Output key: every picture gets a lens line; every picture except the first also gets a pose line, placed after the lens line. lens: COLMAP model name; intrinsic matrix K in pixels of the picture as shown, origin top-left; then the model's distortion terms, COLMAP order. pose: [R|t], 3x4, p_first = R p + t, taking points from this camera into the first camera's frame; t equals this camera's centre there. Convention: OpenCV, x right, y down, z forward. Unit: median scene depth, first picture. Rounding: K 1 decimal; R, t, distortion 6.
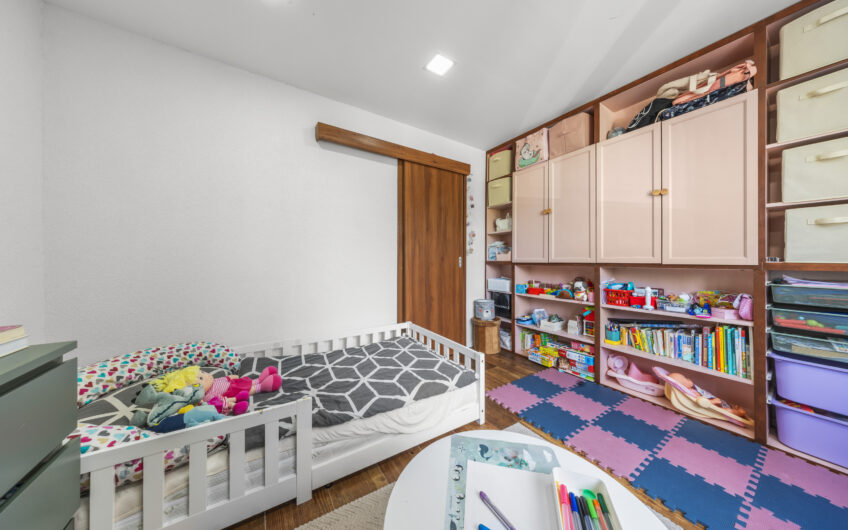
lens RADIAL K [[250.4, 0, 422.1], [0, 250.4, 259.8], [0, 0, 1]] dist [-0.004590, -0.000025]
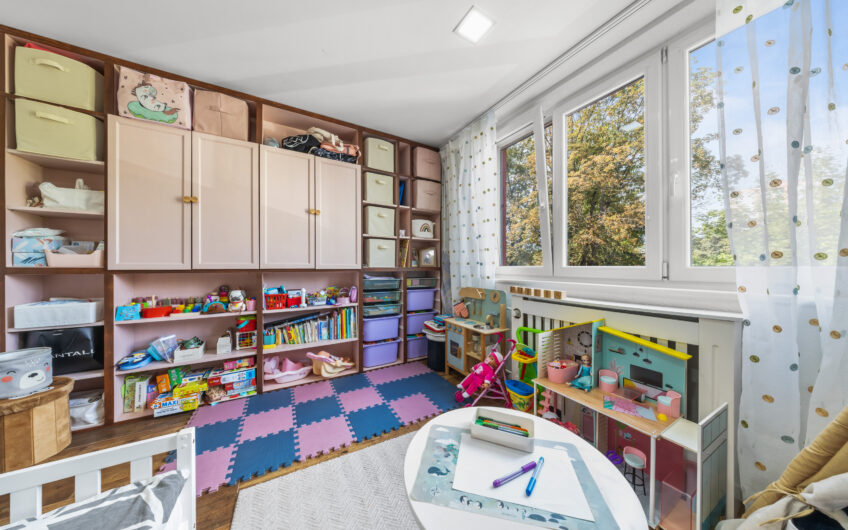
lens RADIAL K [[250.4, 0, 418.4], [0, 250.4, 266.2], [0, 0, 1]] dist [-0.004590, -0.000025]
pose [[0.057567, -0.002674, 0.998338, -0.233906], [-0.002477, 0.999993, 0.002821, -0.001359], [-0.998339, -0.002635, 0.057560, 0.347460]]
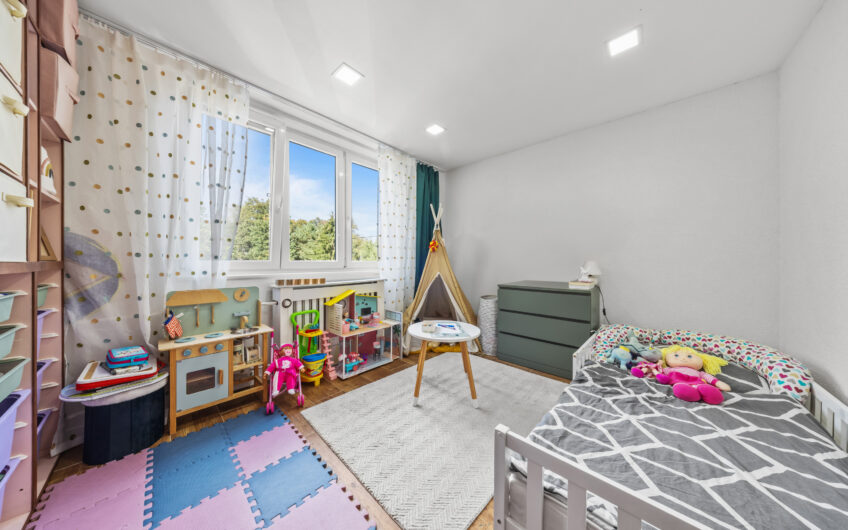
lens RADIAL K [[250.4, 0, 422.7], [0, 250.4, 262.2], [0, 0, 1]] dist [-0.004590, -0.000025]
pose [[-0.967953, -0.005424, -0.251071, 0.425634], [-0.005793, 0.999983, 0.000731, 0.003124], [0.251063, 0.002162, -0.967968, 1.164577]]
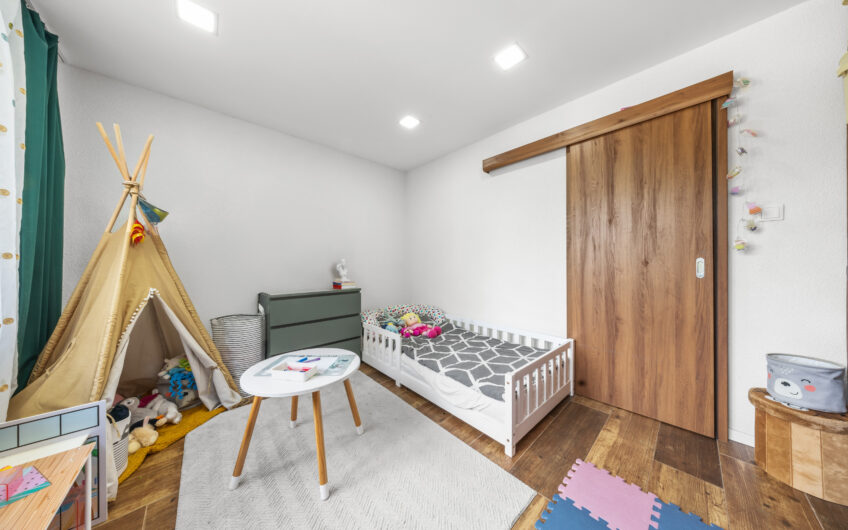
lens RADIAL K [[250.4, 0, 420.3], [0, 250.4, 263.0], [0, 0, 1]] dist [-0.004590, -0.000025]
pose [[0.171521, -0.006628, -0.985158, 0.800079], [0.005314, 0.999969, -0.005803, -0.001434], [0.985166, -0.004240, 0.171551, 0.432085]]
